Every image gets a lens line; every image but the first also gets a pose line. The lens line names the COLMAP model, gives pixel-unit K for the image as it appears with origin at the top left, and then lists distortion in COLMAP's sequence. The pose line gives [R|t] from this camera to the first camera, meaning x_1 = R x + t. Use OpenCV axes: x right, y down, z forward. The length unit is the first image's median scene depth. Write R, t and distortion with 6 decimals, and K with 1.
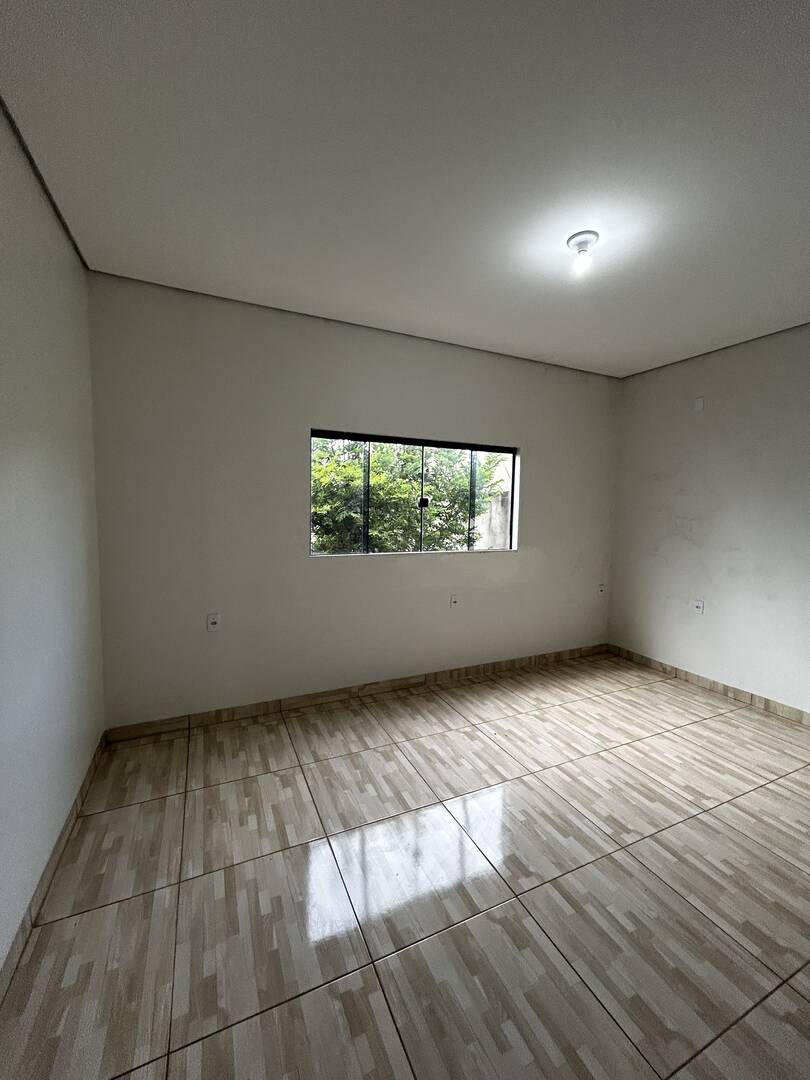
lens RADIAL K [[433.7, 0, 405.0], [0, 433.7, 540.0], [0, 0, 1]] dist [0.003372, 0.000296]
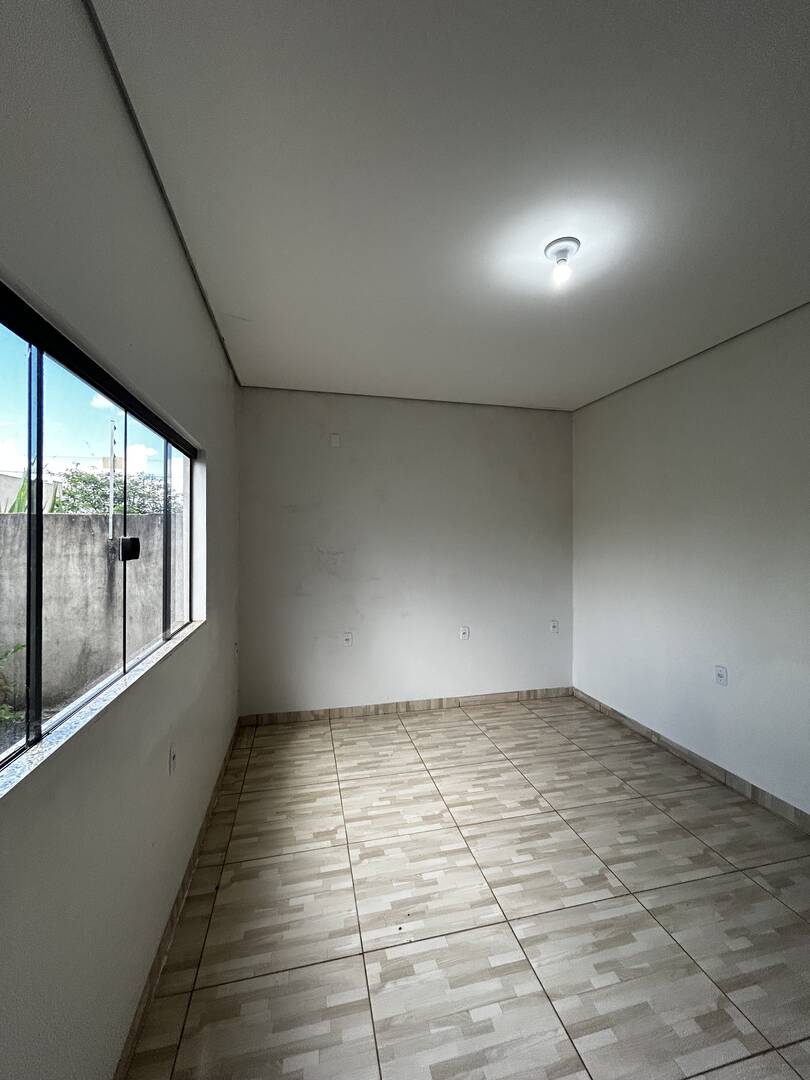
lens RADIAL K [[435.8, 0, 406.2], [0, 435.8, 536.7], [0, 0, 1]] dist [0.002465, 0.000309]
pose [[0.198680, -0.010505, 0.980008, -0.338251], [0.079237, 0.996841, -0.005378, -0.079247], [-0.976856, 0.078722, 0.198885, 0.749241]]
